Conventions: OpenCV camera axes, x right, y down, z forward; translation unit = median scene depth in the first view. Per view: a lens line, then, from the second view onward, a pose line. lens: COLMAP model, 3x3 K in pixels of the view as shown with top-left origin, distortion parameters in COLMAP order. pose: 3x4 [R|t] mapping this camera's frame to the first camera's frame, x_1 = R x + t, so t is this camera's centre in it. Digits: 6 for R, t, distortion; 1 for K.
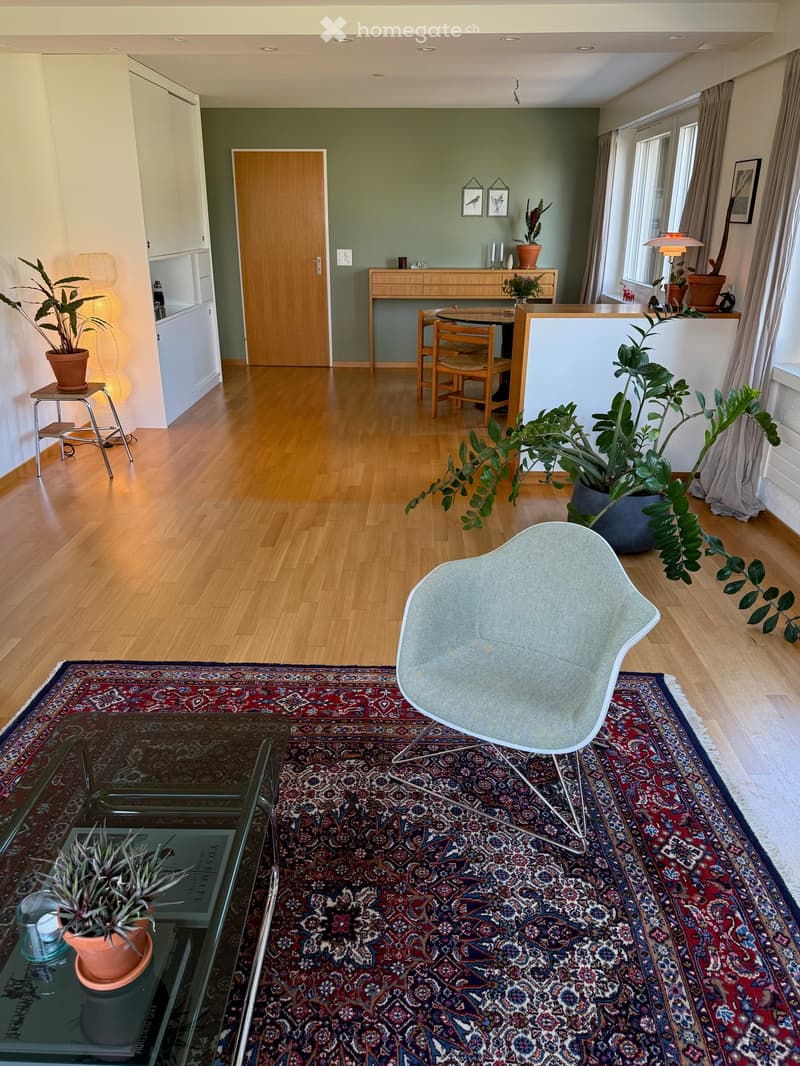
lens RADIAL K [[784.4, 0, 398.3], [0, 784.4, 535.0], [0, 0, 1]] dist [0.005288, -0.025896]
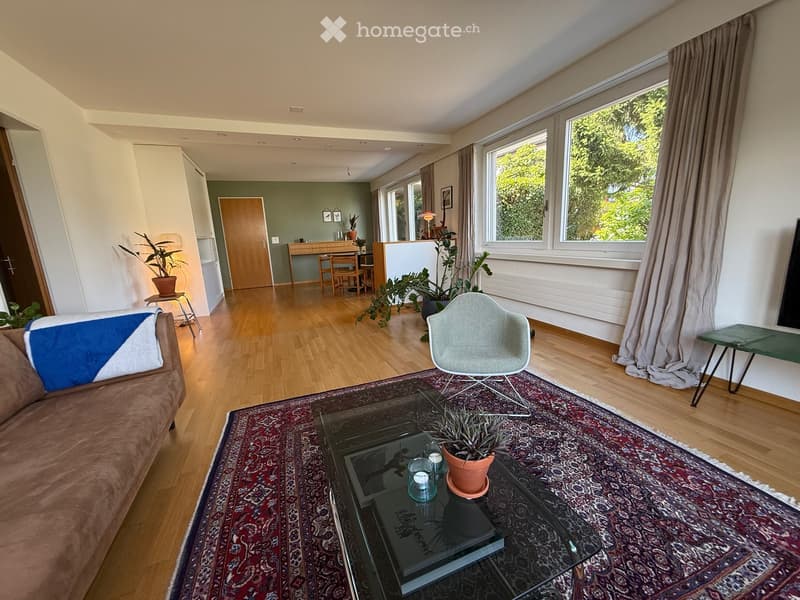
lens RADIAL K [[316.0, 0, 398.4], [0, 316.0, 298.5], [0, 0, 1]] dist [-0.003402, 0.000041]
pose [[0.920096, -0.123954, 0.371562, -0.206025], [0.192461, 0.969266, -0.153241, 0.062547], [-0.341147, 0.212508, 0.915674, 0.088770]]
